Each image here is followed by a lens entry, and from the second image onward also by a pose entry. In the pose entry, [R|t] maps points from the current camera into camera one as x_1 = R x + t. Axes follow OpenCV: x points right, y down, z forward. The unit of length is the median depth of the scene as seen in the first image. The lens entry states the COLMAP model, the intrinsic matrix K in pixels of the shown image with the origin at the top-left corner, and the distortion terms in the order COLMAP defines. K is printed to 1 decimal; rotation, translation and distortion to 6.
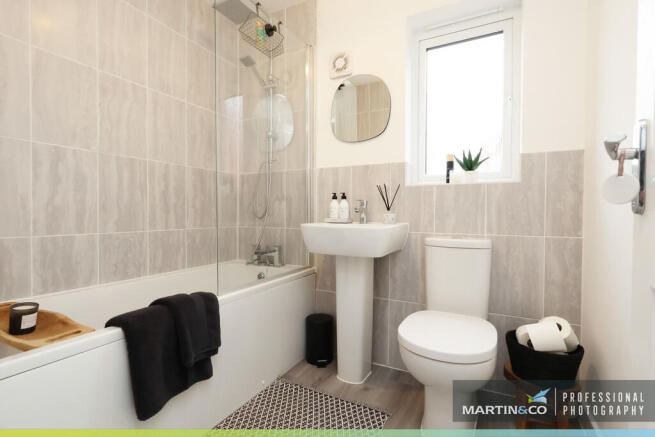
lens RADIAL K [[301.1, 0, 334.0], [0, 301.1, 221.9], [0, 0, 1]] dist [-0.013302, 0.003521]
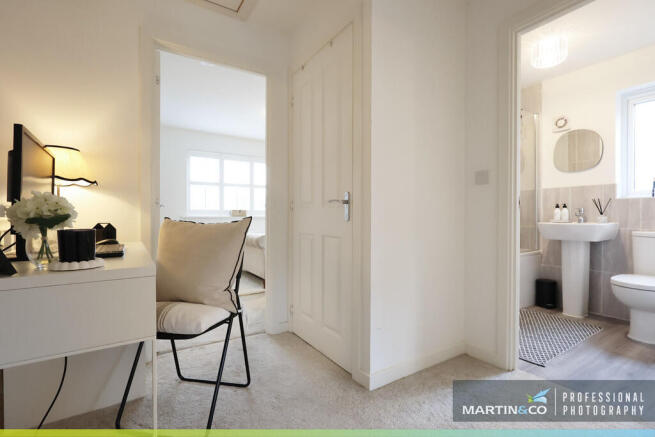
lens RADIAL K [[301.1, 0, 329.6], [0, 301.1, 219.6], [0, 0, 1]] dist [-0.013302, 0.003521]
pose [[0.858740, 0.001334, -0.512410, -0.245121], [-0.012879, 0.999737, -0.018981, 0.036985], [0.512250, 0.022899, 0.858531, -1.091818]]
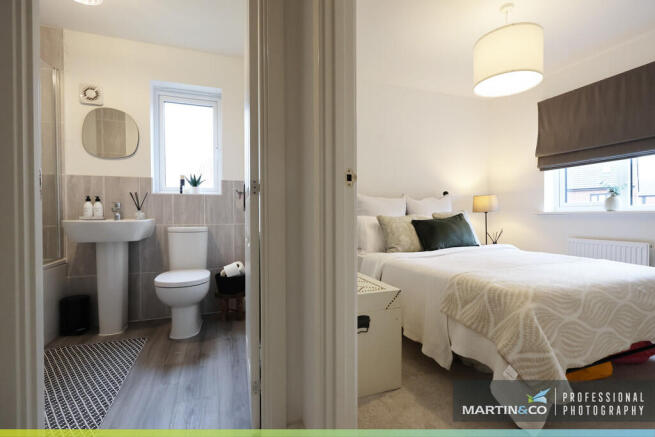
lens RADIAL K [[301.1, 0, 329.4], [0, 301.1, 218.6], [0, 0, 1]] dist [-0.013302, 0.003521]
pose [[0.679941, -0.014044, 0.733133, -0.250272], [0.028016, 0.999584, -0.006835, 0.037642], [-0.732732, 0.025187, 0.680051, -0.639632]]
